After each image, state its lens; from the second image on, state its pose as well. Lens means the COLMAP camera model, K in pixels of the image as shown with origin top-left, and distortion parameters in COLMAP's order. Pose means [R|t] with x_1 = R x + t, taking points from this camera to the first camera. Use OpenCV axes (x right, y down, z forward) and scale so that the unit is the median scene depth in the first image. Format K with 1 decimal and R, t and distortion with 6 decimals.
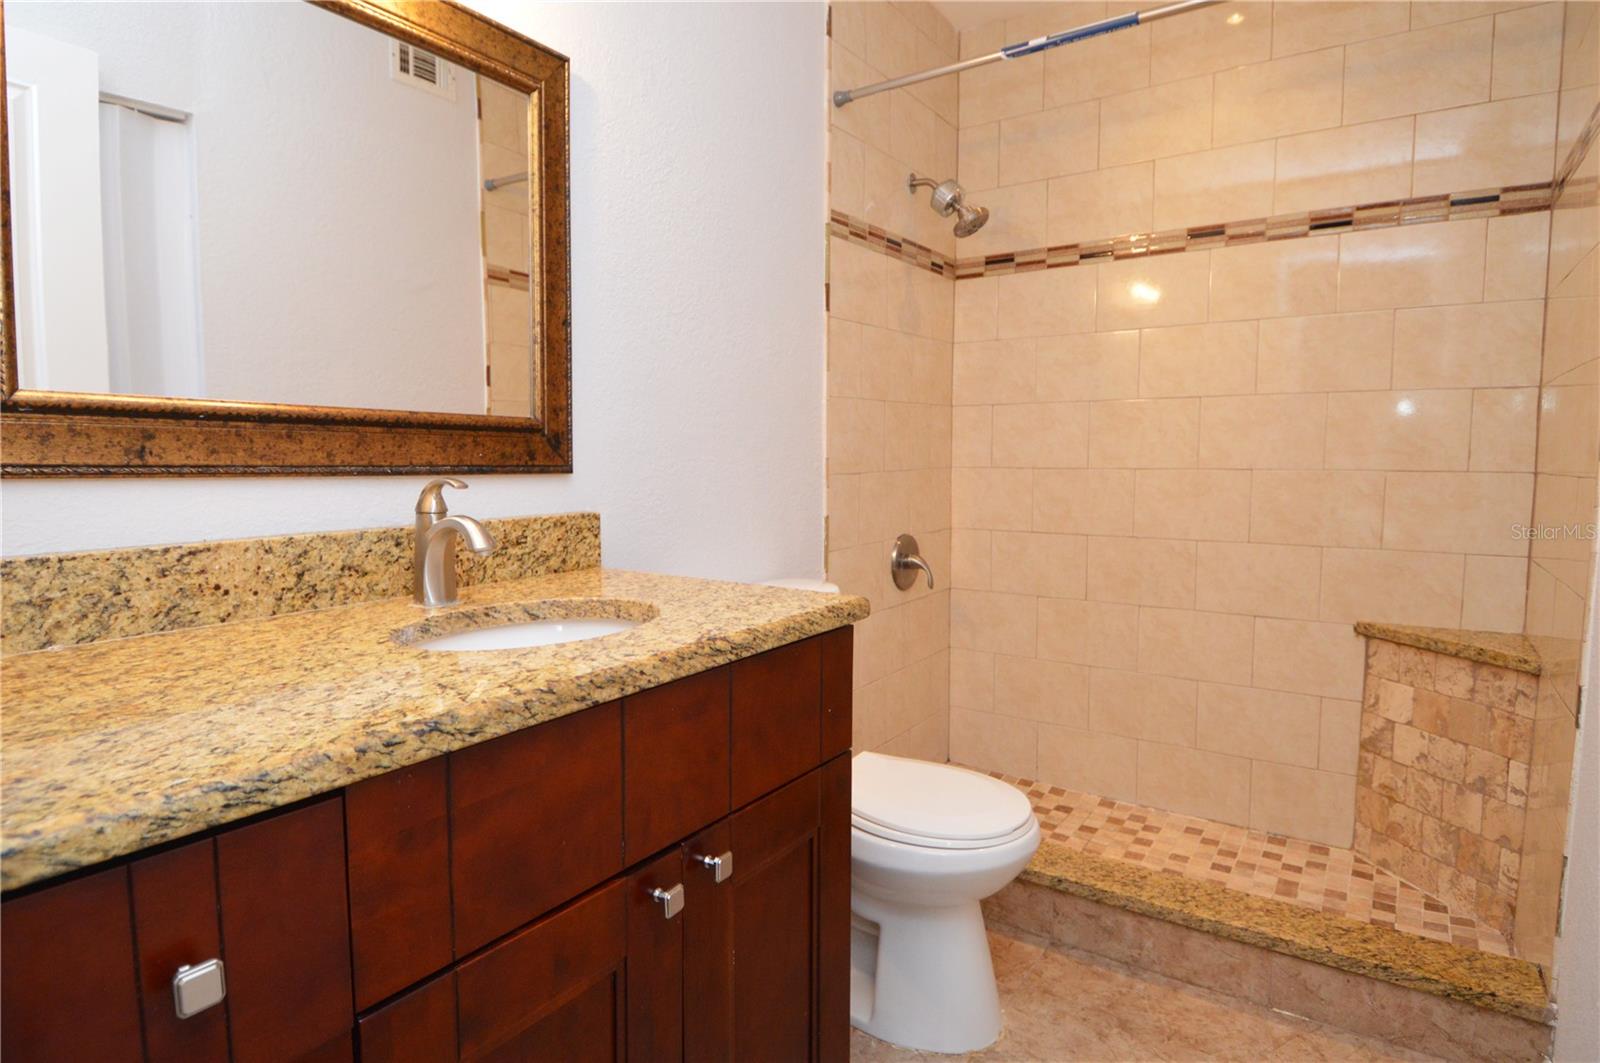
lens RADIAL K [[858.1, 0, 783.8], [0, 858.1, 530.9], [0, 0, 1]] dist [0.020479, -0.028182]
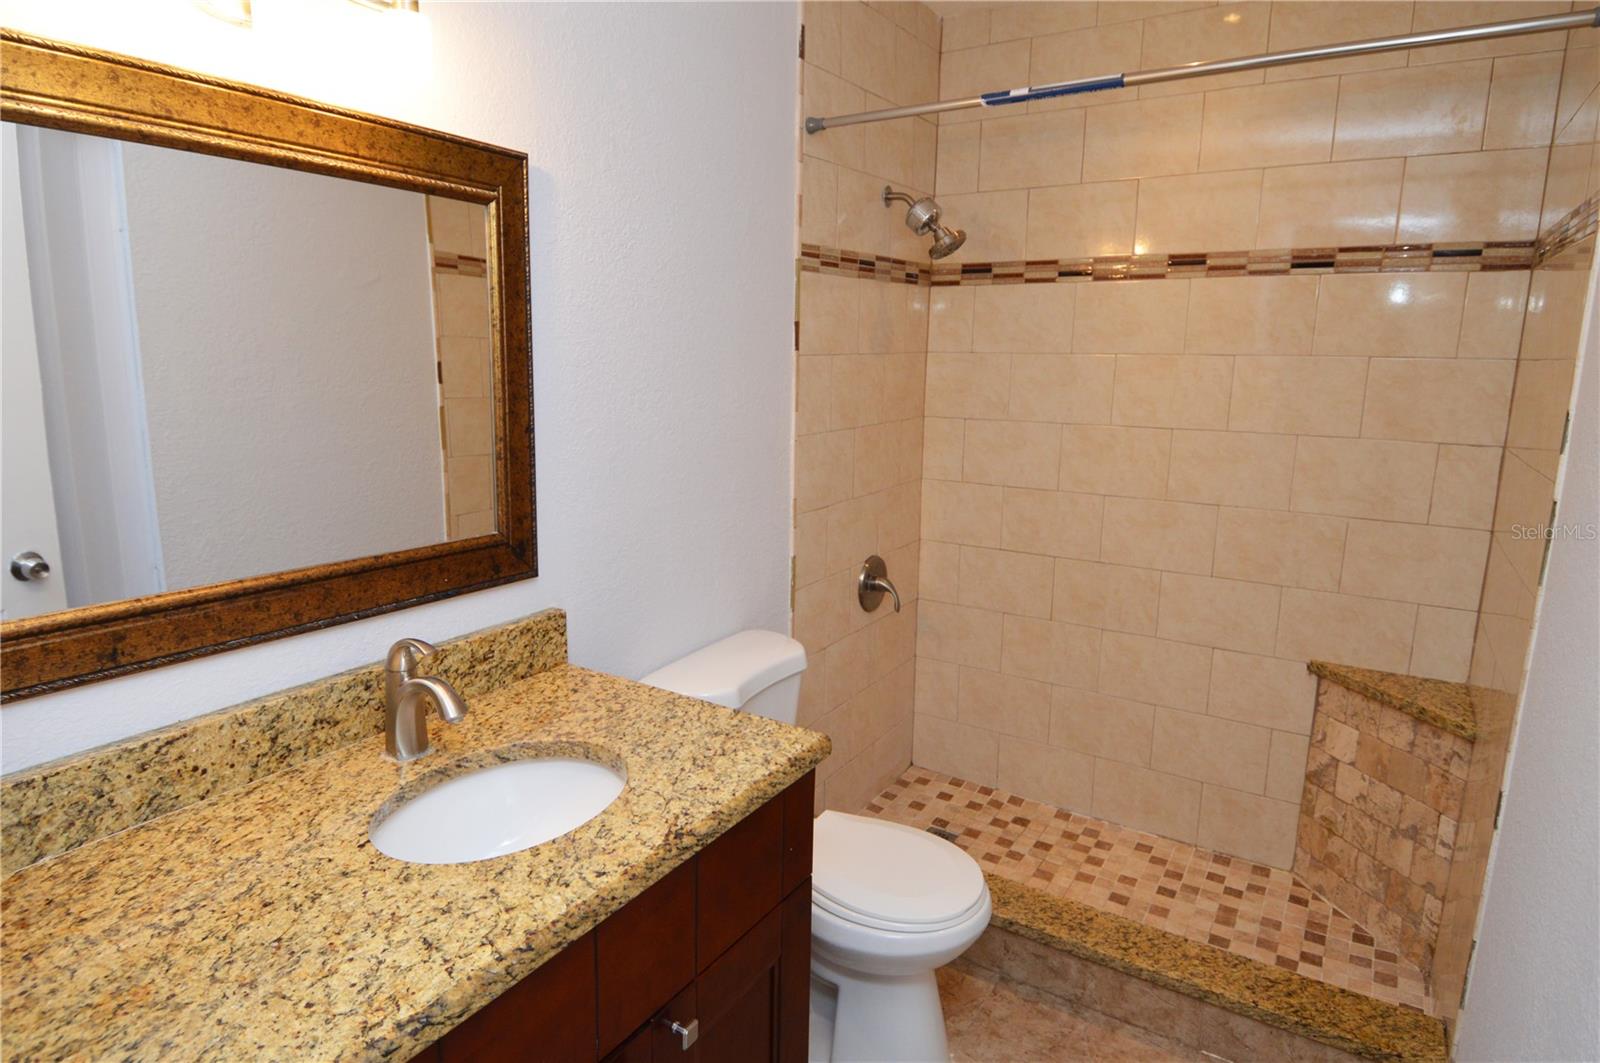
lens RADIAL K [[895.8, 0, 780.6], [0, 895.8, 529.3], [0, 0, 1]] dist [0.024003, -0.031650]
pose [[0.999456, 0.006795, 0.032259, 0.001512], [-0.010041, 0.994780, 0.101552, -0.172028], [-0.031400, -0.101821, 0.994307, -0.030134]]
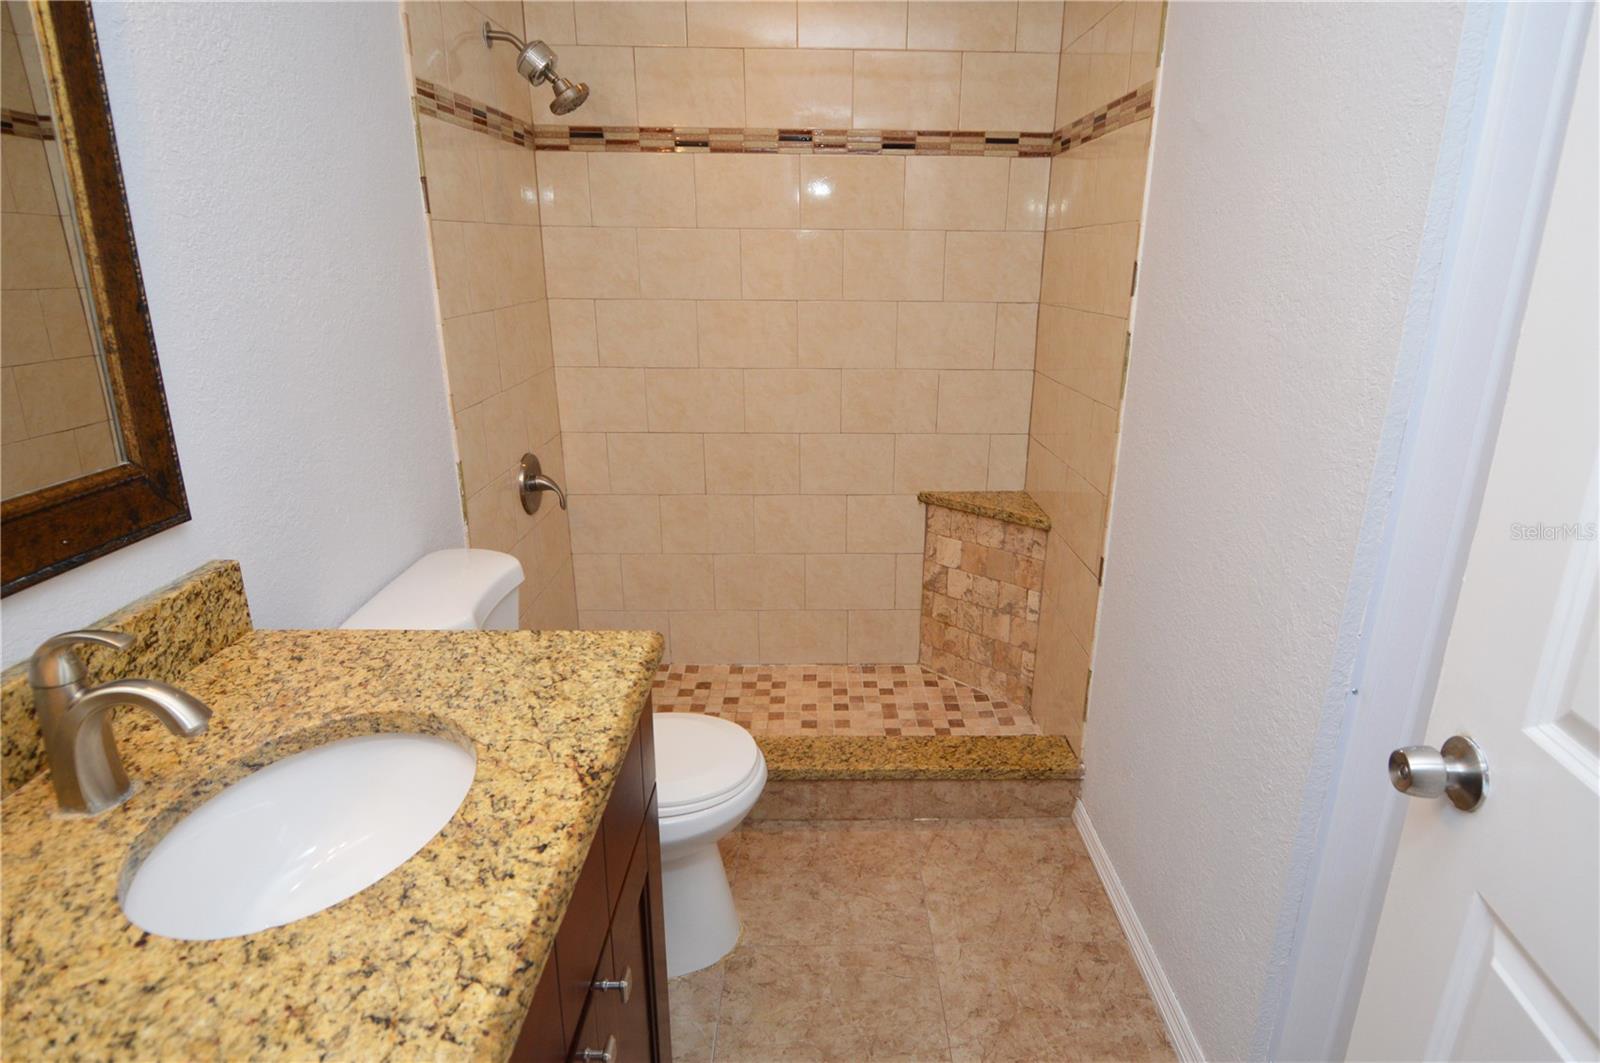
lens RADIAL K [[857.3, 0, 825.0], [0, 857.3, 537.3], [0, 0, 1]] dist [0.023049, -0.033464]
pose [[0.814004, -0.173041, 0.554486, -0.161174], [0.044717, 0.970431, 0.237200, -0.148161], [-0.579136, -0.168287, 0.797673, 0.093947]]
